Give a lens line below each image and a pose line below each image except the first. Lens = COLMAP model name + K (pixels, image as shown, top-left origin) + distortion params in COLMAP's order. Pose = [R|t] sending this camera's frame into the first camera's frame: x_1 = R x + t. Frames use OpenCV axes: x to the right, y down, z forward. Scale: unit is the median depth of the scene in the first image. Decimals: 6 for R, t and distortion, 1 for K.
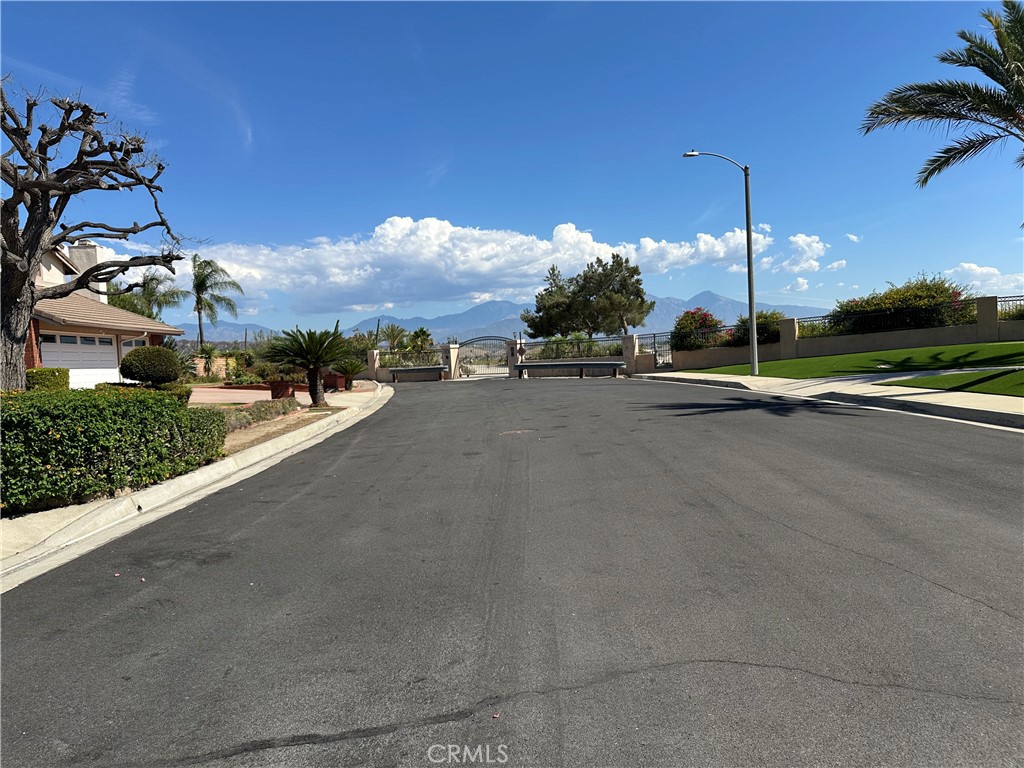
lens RADIAL K [[714.2, 0, 512.0], [0, 714.2, 384.0], [0, 0, 1]] dist [0.123616, -0.183087]
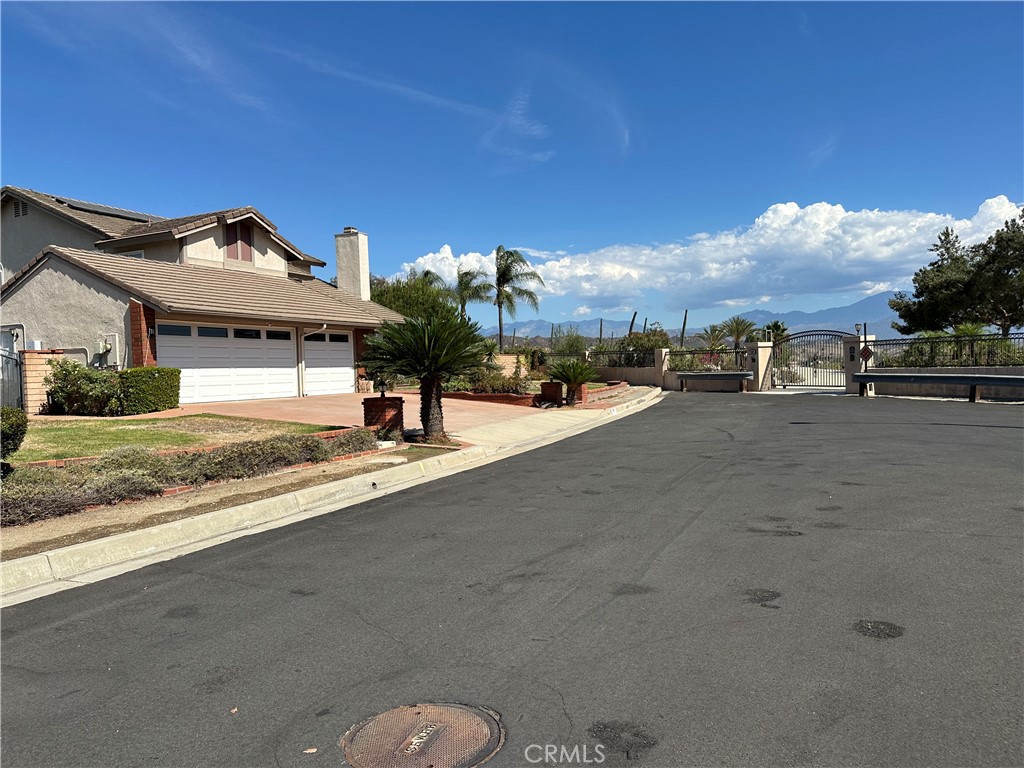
lens RADIAL K [[714.2, 0, 512.0], [0, 714.2, 384.0], [0, 0, 1]] dist [0.123616, -0.183087]
pose [[0.876557, 0.038808, -0.479730, 0.040877], [-0.036136, 0.999237, 0.014807, -0.014056], [0.479939, 0.004356, 0.877291, 0.232397]]
